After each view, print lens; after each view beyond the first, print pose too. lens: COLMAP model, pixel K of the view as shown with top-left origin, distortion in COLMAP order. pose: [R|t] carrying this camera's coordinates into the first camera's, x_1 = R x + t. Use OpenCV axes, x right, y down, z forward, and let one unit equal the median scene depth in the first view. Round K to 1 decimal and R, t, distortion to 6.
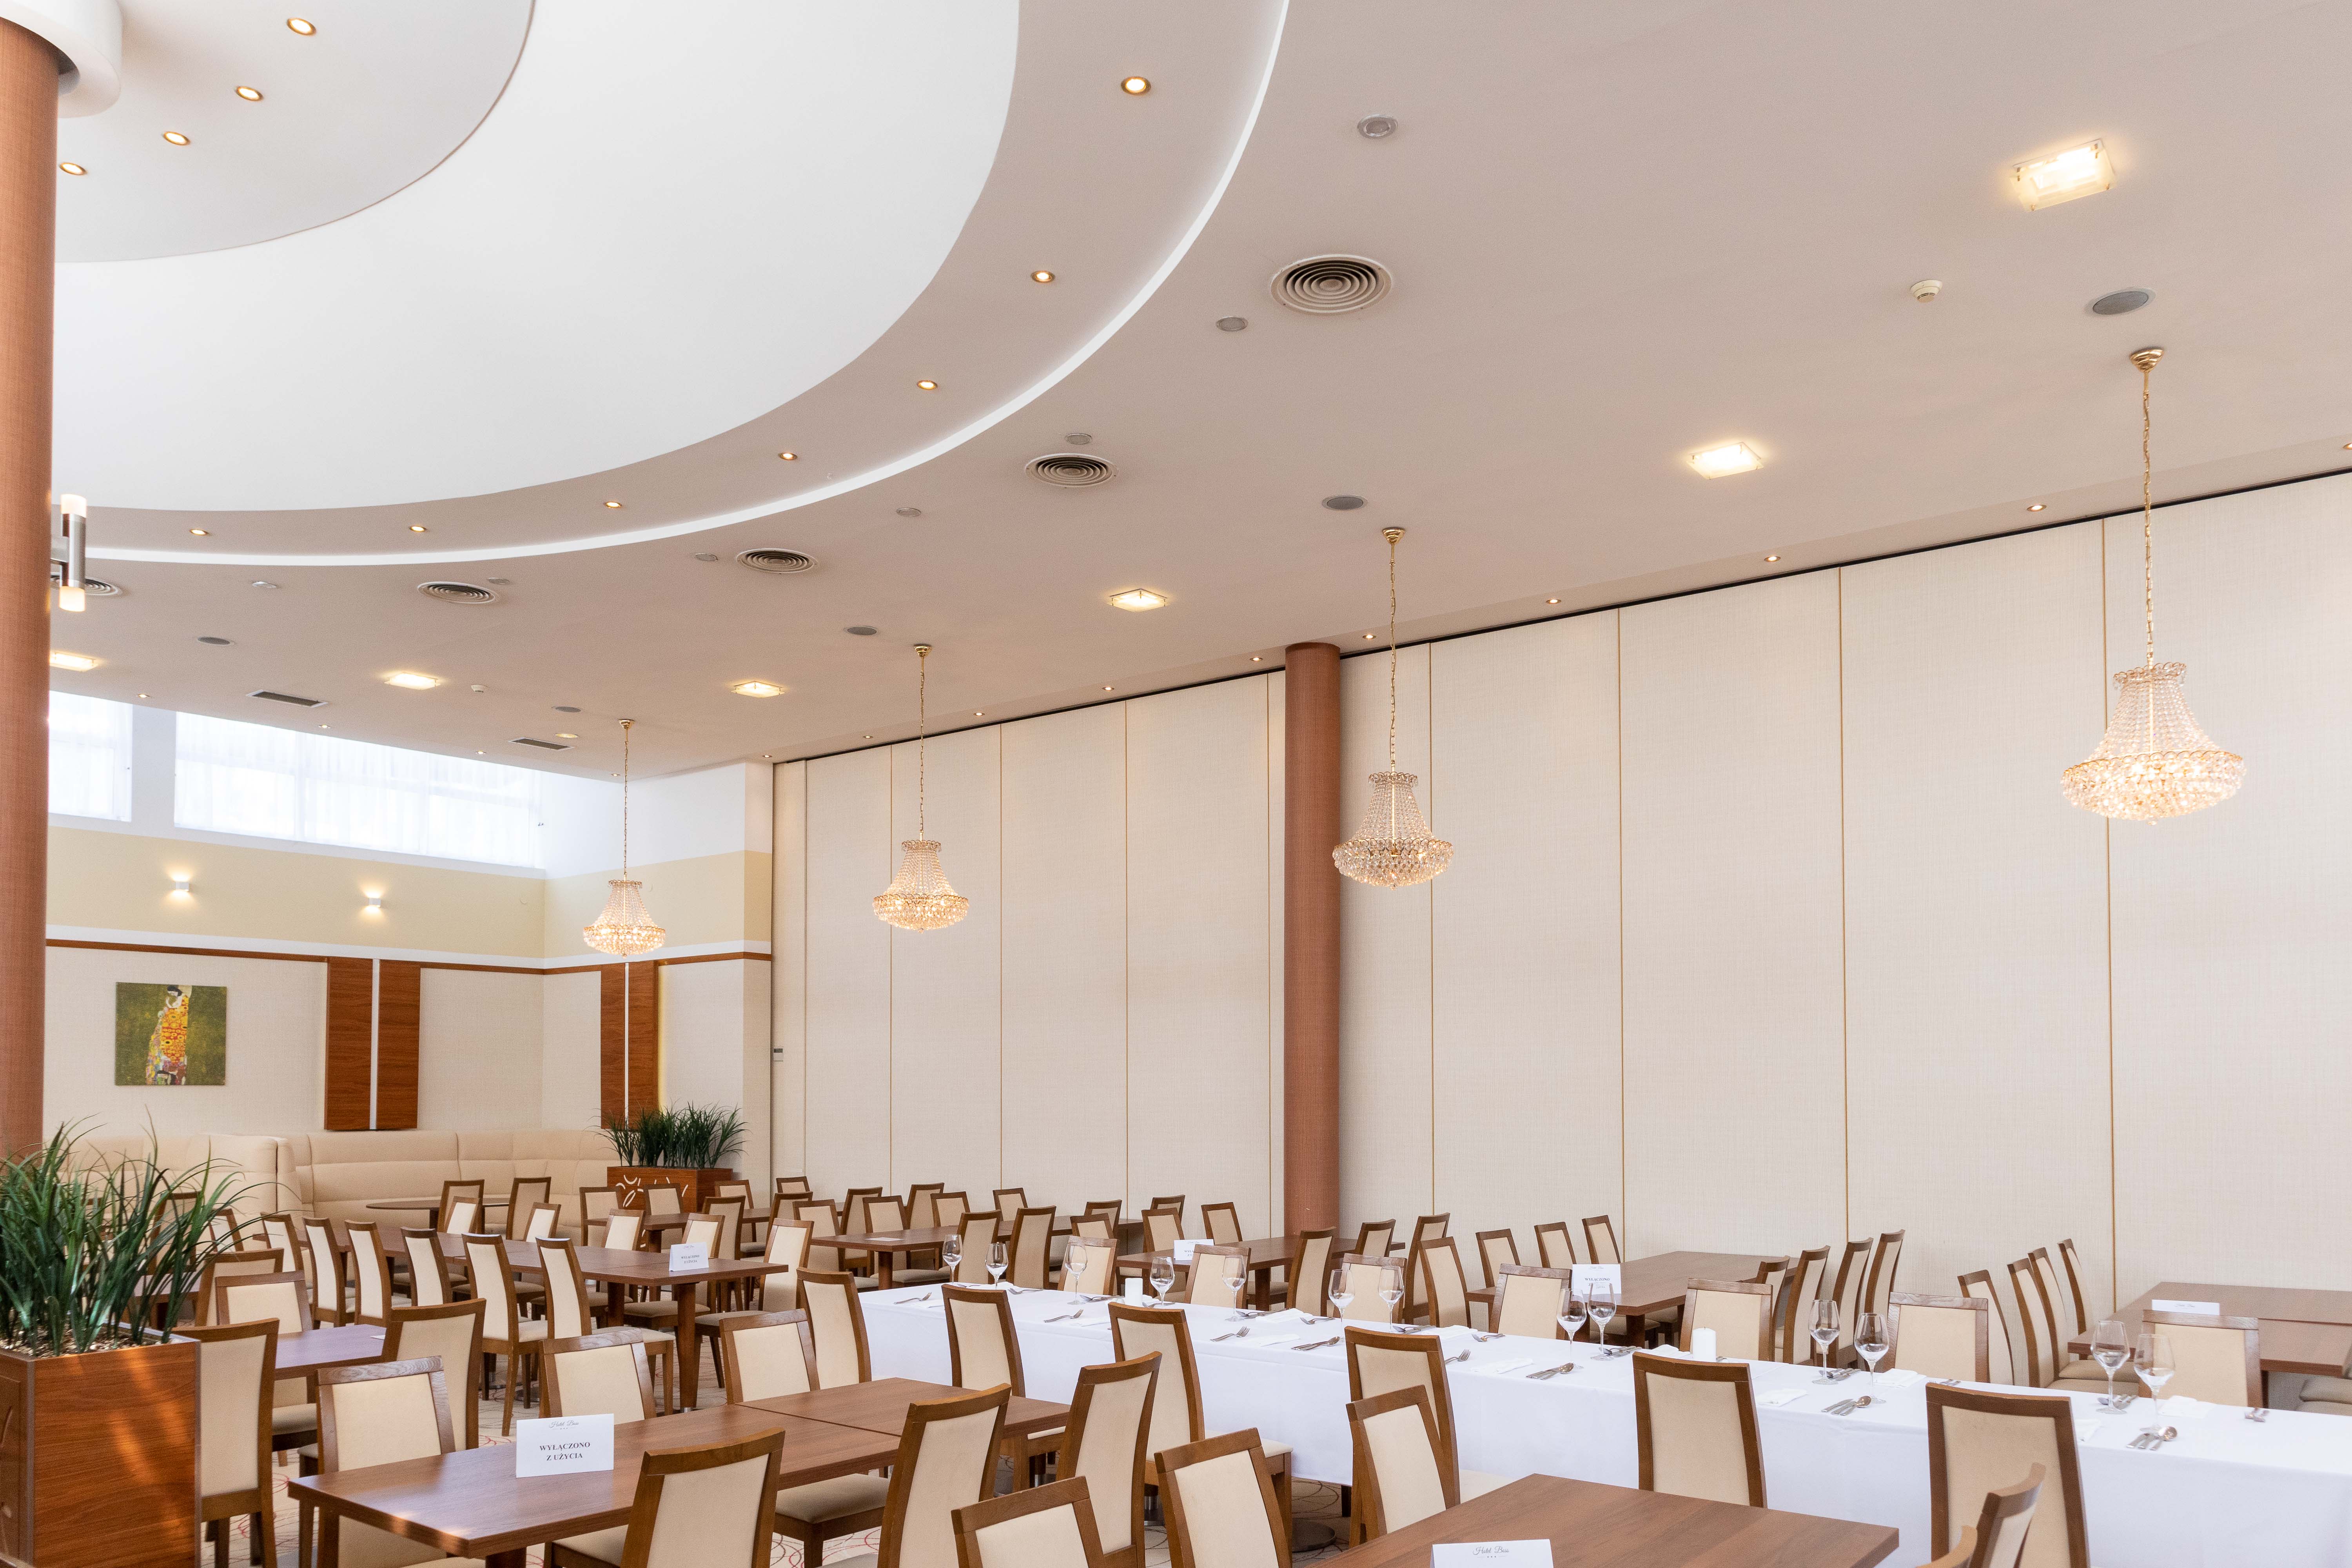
lens RADIAL K [[1698.5, 0, 1178.1], [0, 1698.5, 1027.6], [0, 0, 1]] dist [0.006674, 0.000198]
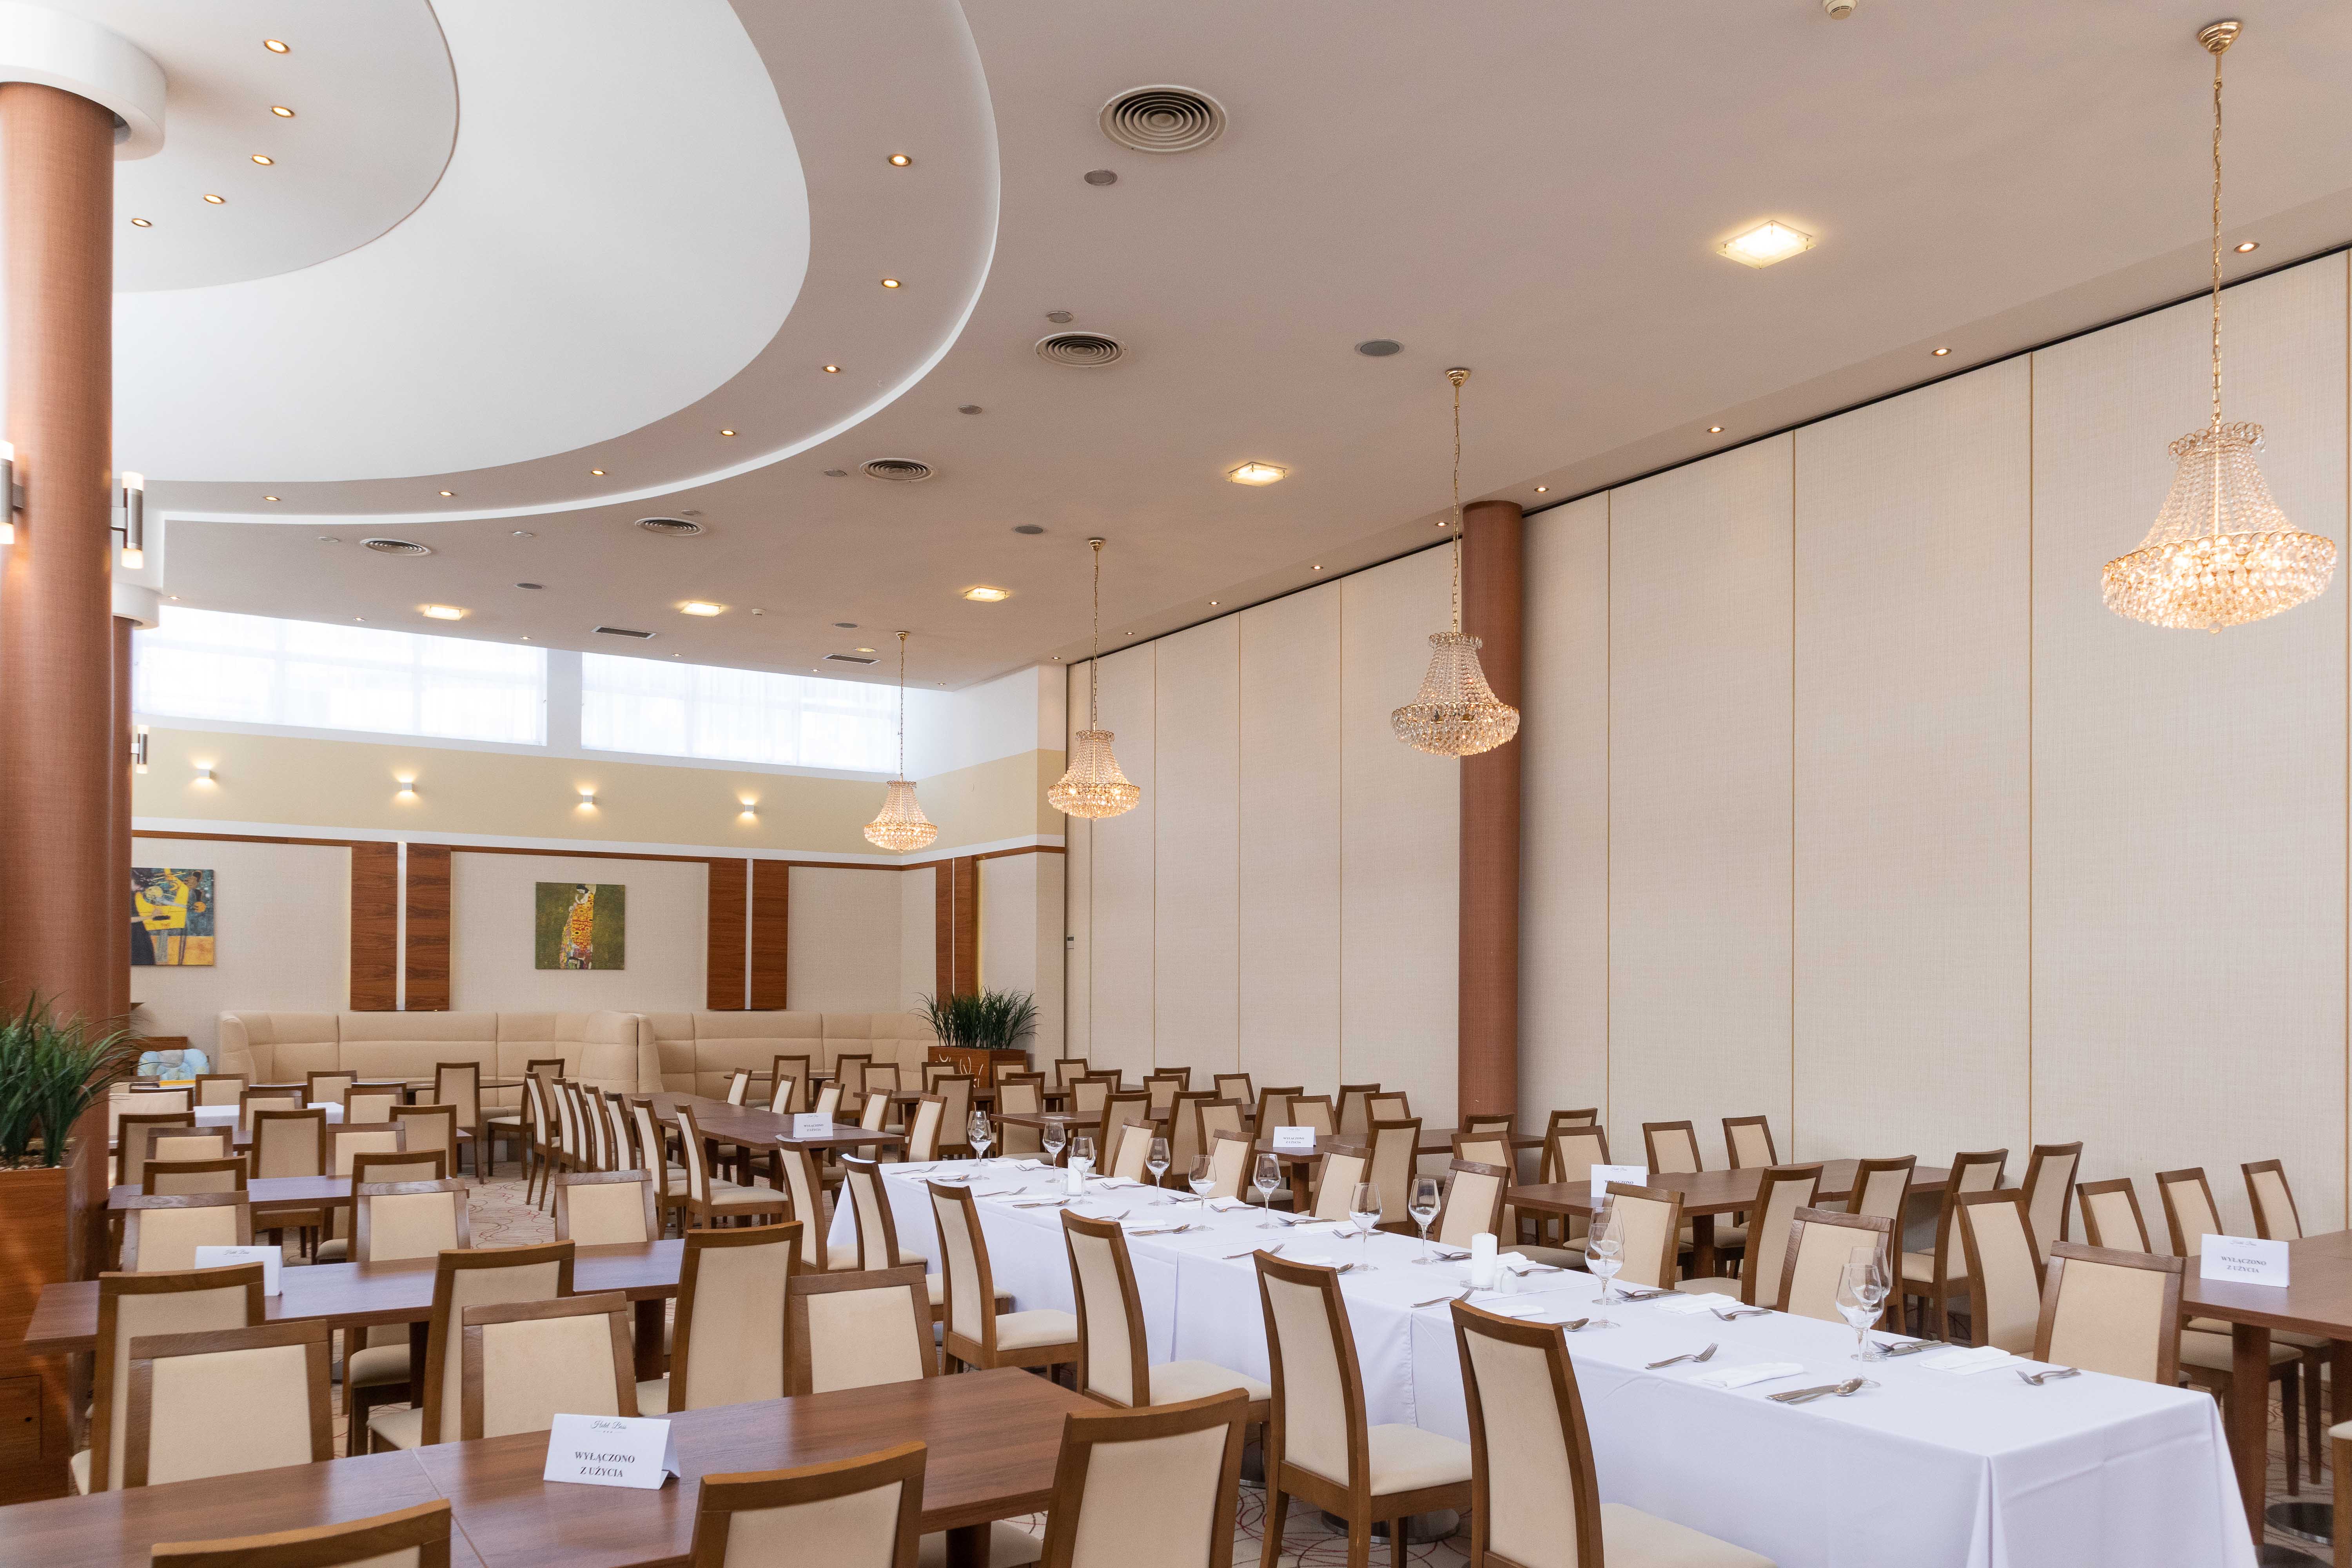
lens RADIAL K [[1674.5, 0, 1151.2], [0, 1674.5, 954.2], [0, 0, 1]] dist [0.007256, -0.000695]
pose [[0.939737, 0.000581, -0.341898, 0.176978], [0.005808, 0.999827, 0.017662, 0.005382], [0.341849, -0.018583, 0.939571, 0.047667]]
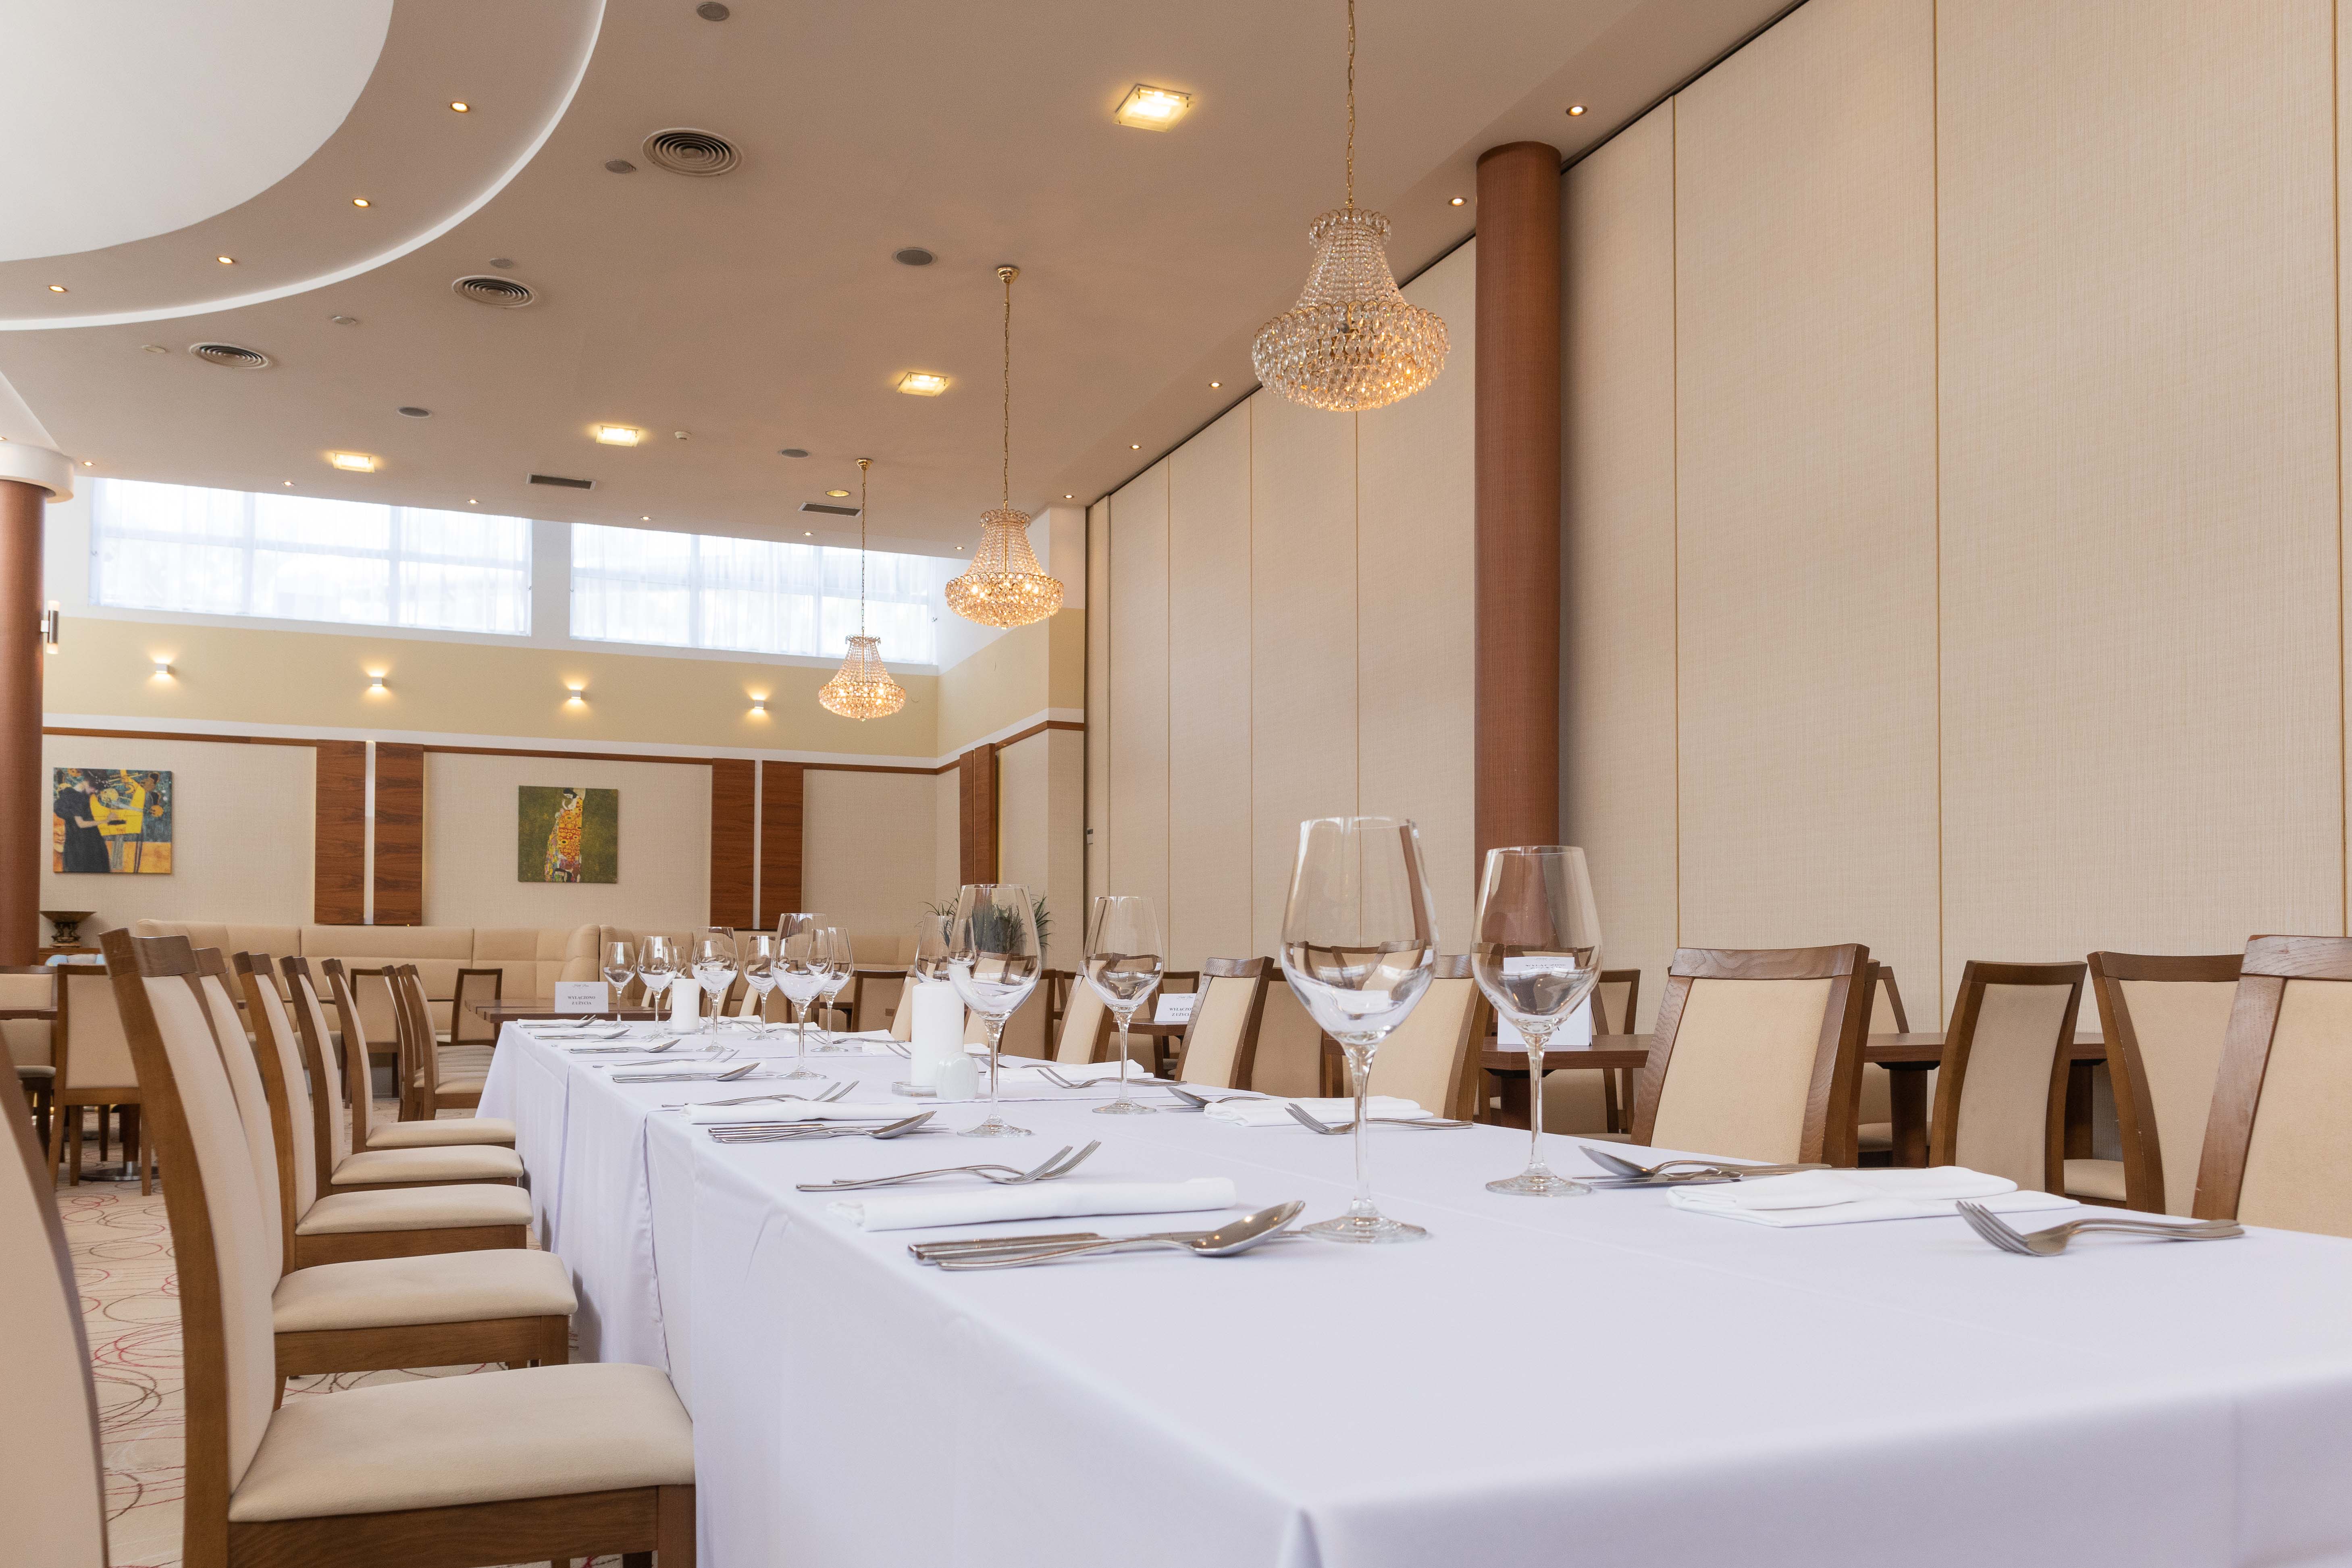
lens RADIAL K [[1693.7, 0, 1057.9], [0, 1693.7, 931.9], [0, 0, 1]] dist [-0.002913, -0.001480]
pose [[0.853881, -0.010881, -0.520354, 0.219661], [0.016312, 0.999850, 0.005860, 0.064109], [0.520212, -0.013492, 0.853931, 0.260820]]
